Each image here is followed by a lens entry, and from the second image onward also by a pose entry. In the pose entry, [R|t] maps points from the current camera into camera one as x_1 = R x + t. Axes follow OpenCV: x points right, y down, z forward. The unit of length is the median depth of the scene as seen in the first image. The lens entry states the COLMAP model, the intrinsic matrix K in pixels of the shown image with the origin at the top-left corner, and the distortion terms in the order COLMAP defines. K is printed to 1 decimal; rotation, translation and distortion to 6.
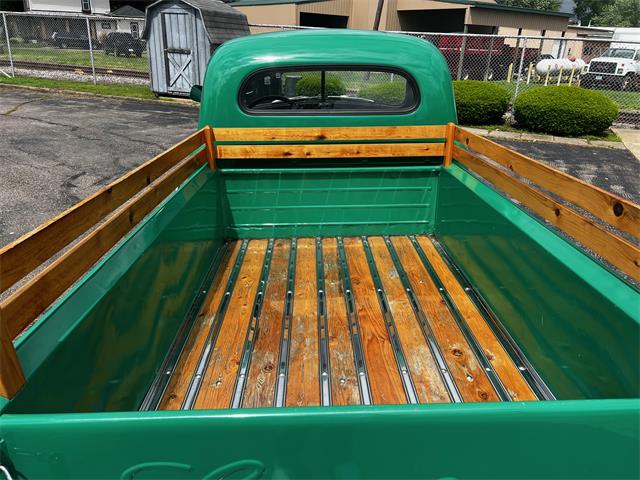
lens RADIAL K [[496.3, 0, 320.0], [0, 496.3, 240.0], [0, 0, 1]] dist [0.002061, -0.005160]
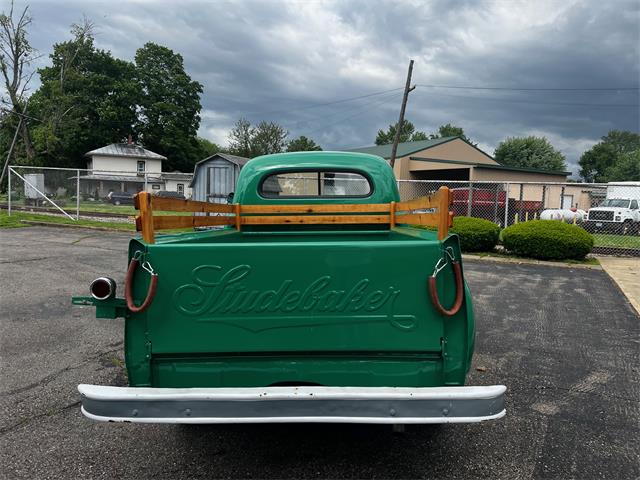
lens RADIAL K [[490.3, 0, 320.2], [0, 490.3, 221.6], [0, 0, 1]] dist [0.028302, -0.046752]
pose [[0.998614, -0.002301, -0.052589, 0.026960], [-0.015314, 0.943130, -0.332072, 0.077692], [0.050362, 0.332417, 0.941787, -0.101411]]
